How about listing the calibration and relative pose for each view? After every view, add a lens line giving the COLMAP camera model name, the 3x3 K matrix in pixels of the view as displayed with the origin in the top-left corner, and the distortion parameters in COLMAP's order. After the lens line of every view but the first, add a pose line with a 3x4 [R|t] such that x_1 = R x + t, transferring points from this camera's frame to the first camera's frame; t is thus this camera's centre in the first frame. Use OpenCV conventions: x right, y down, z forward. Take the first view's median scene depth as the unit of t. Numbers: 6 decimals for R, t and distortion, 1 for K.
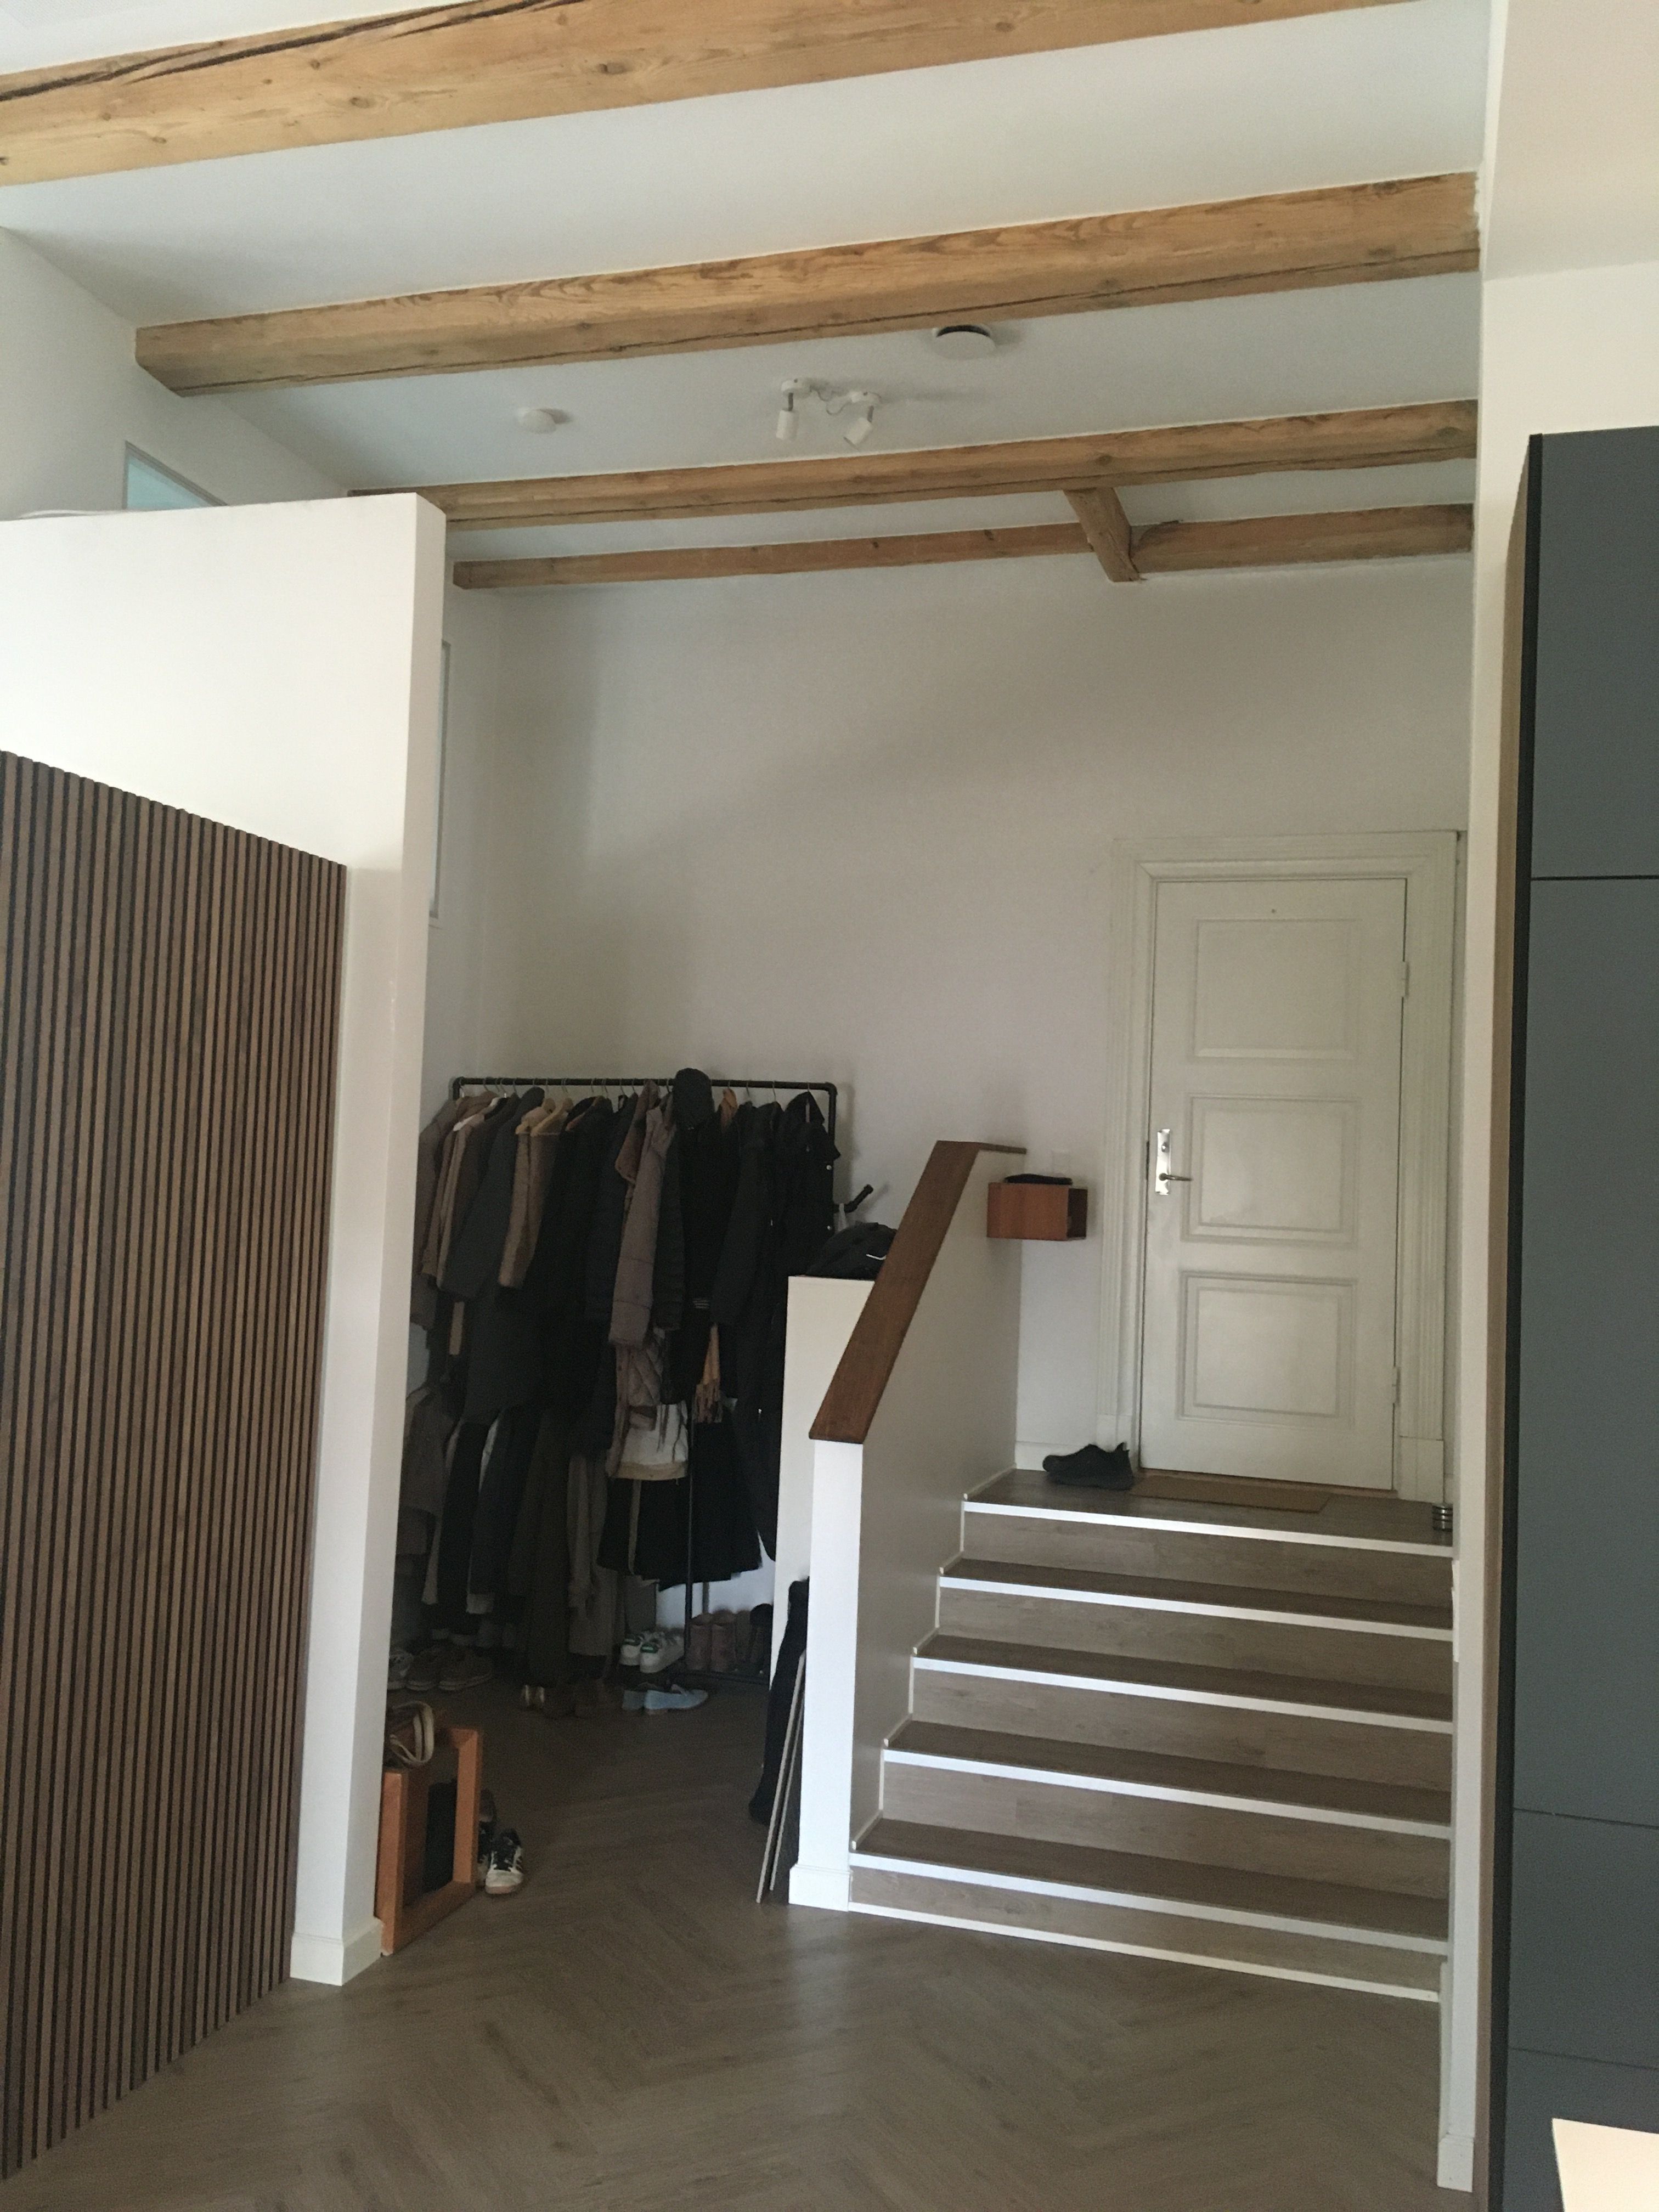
lens RADIAL K [[1864.0, 0, 829.3], [0, 1864.0, 1114.1], [0, 0, 1]] dist [0.016565, 0.000477]
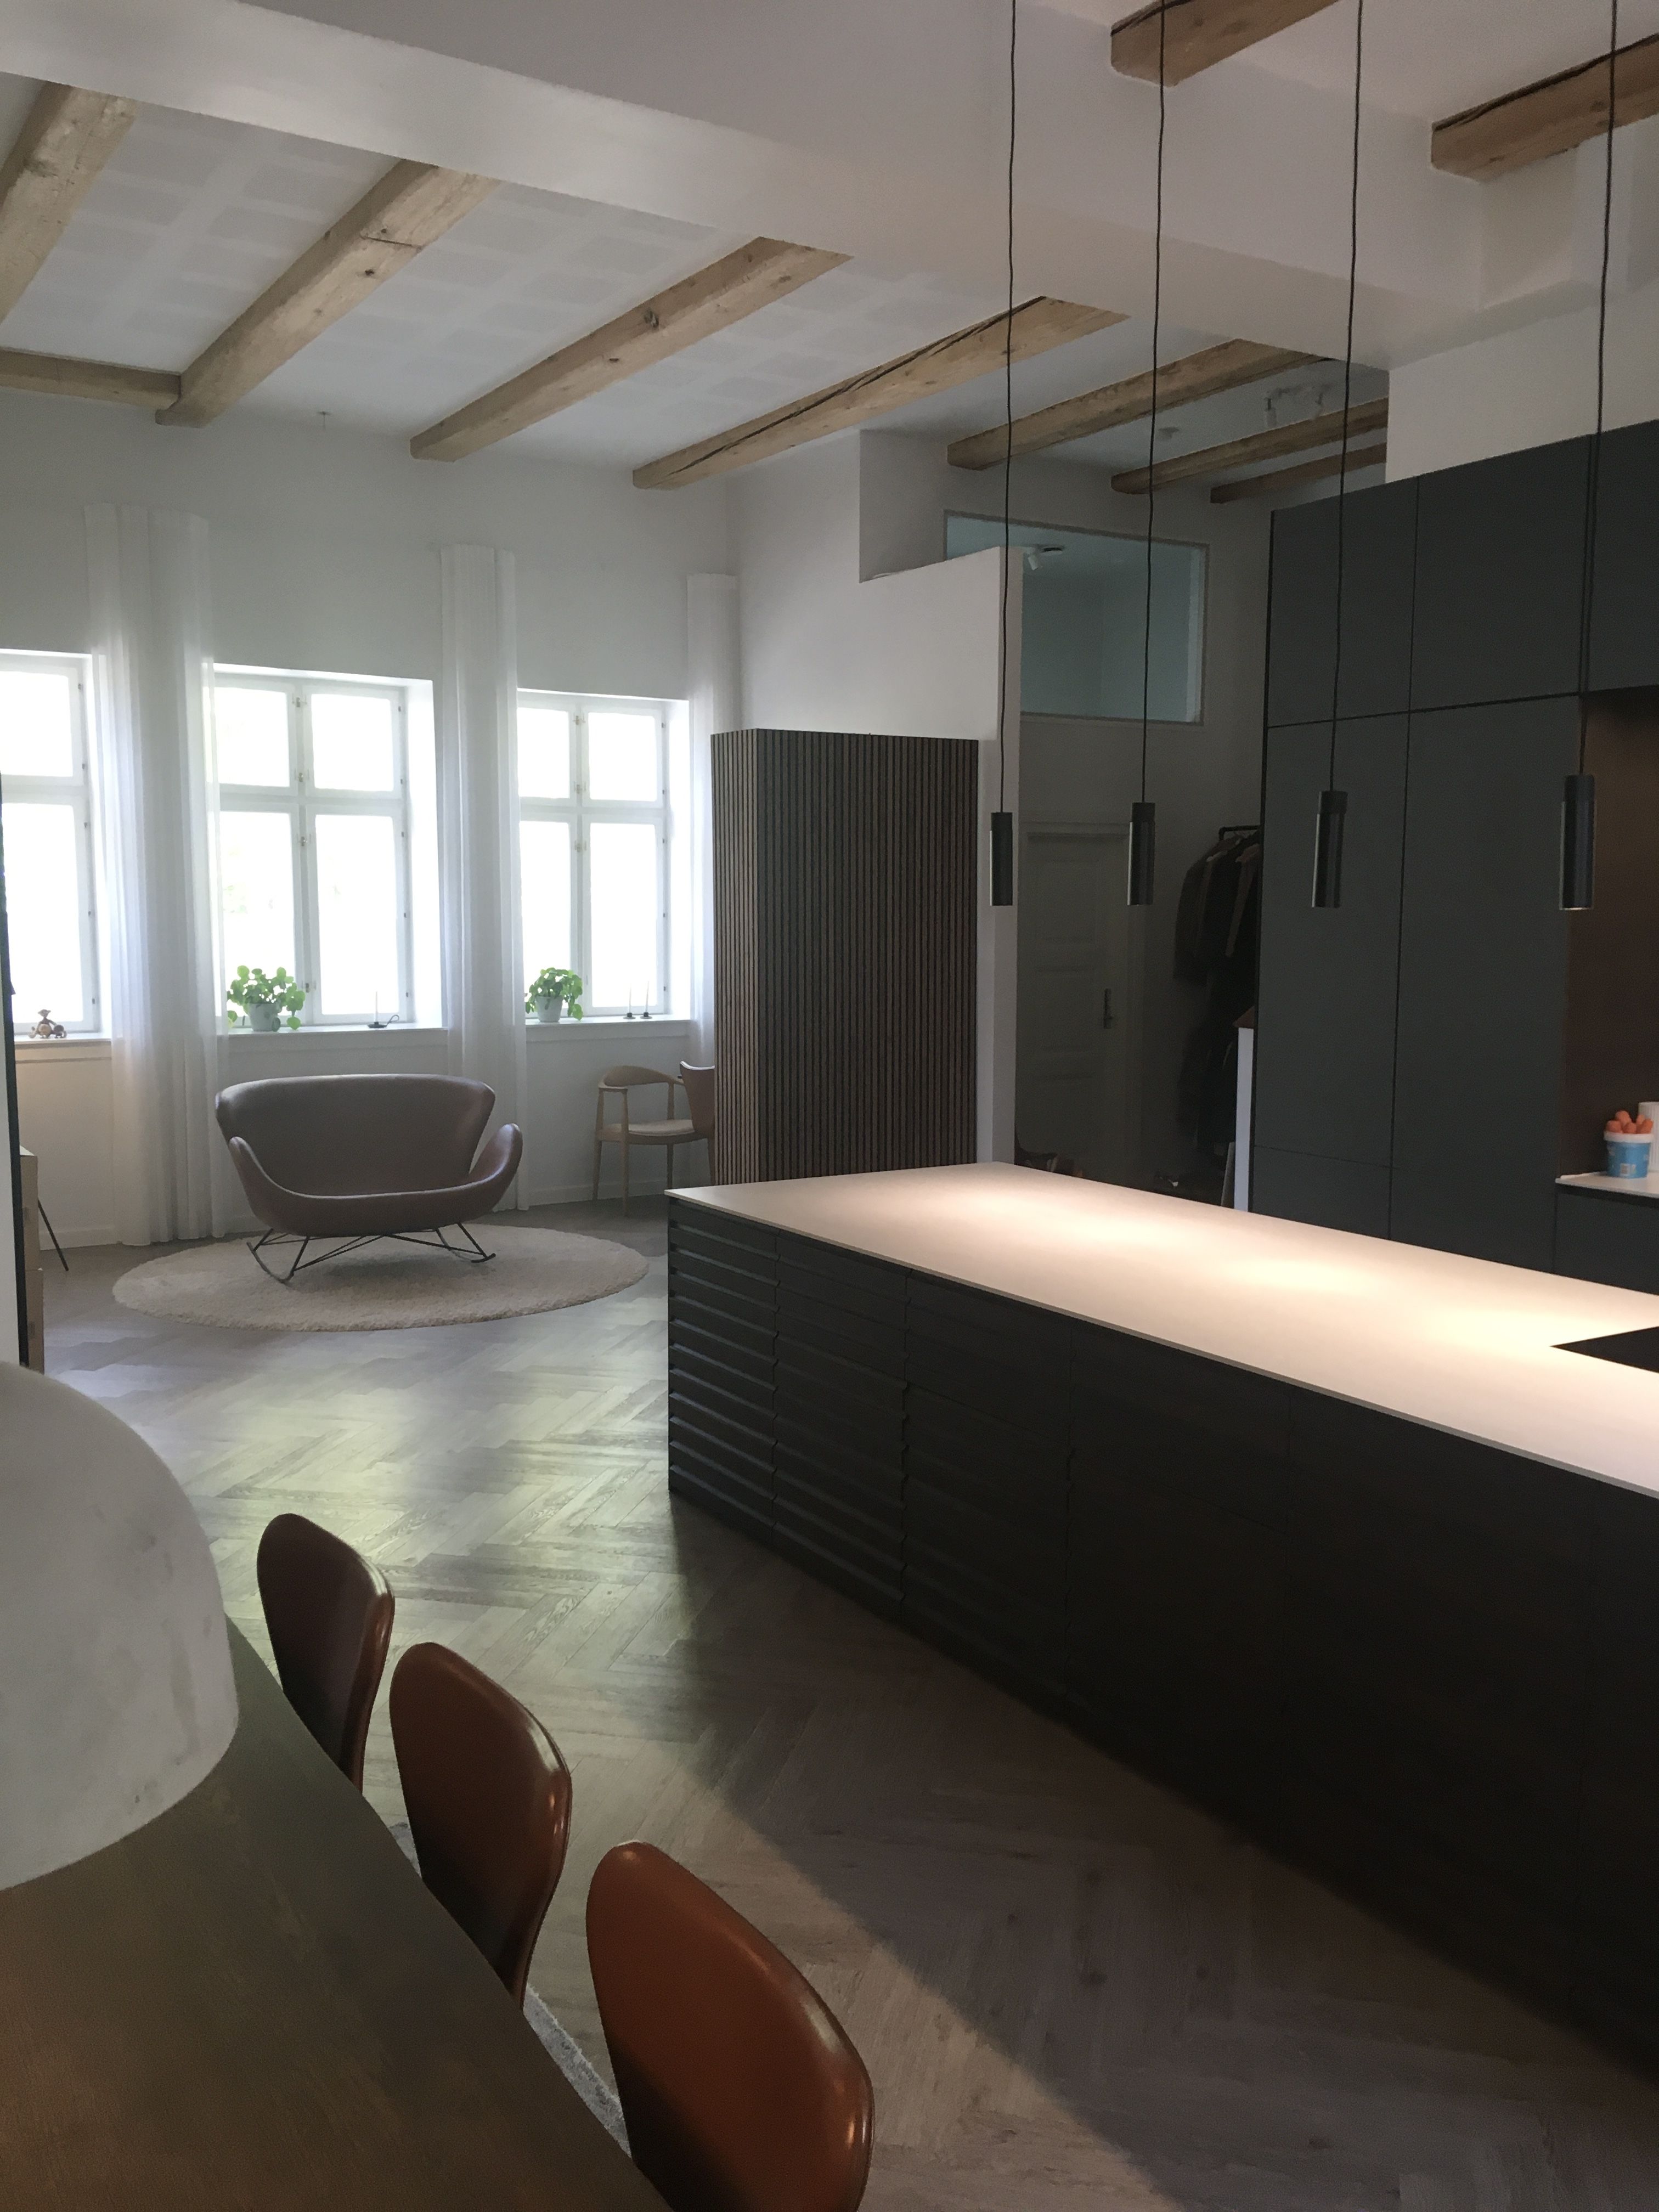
lens RADIAL K [[1864.0, 0, 829.1], [0, 1864.0, 1106.0], [0, 0, 1]] dist [0.016565, 0.000477]
pose [[0.738426, 0.037430, -0.673295, 0.891557], [0.057482, 0.991330, 0.118153, 0.012040], [0.671880, -0.125949, 0.729873, -0.574562]]
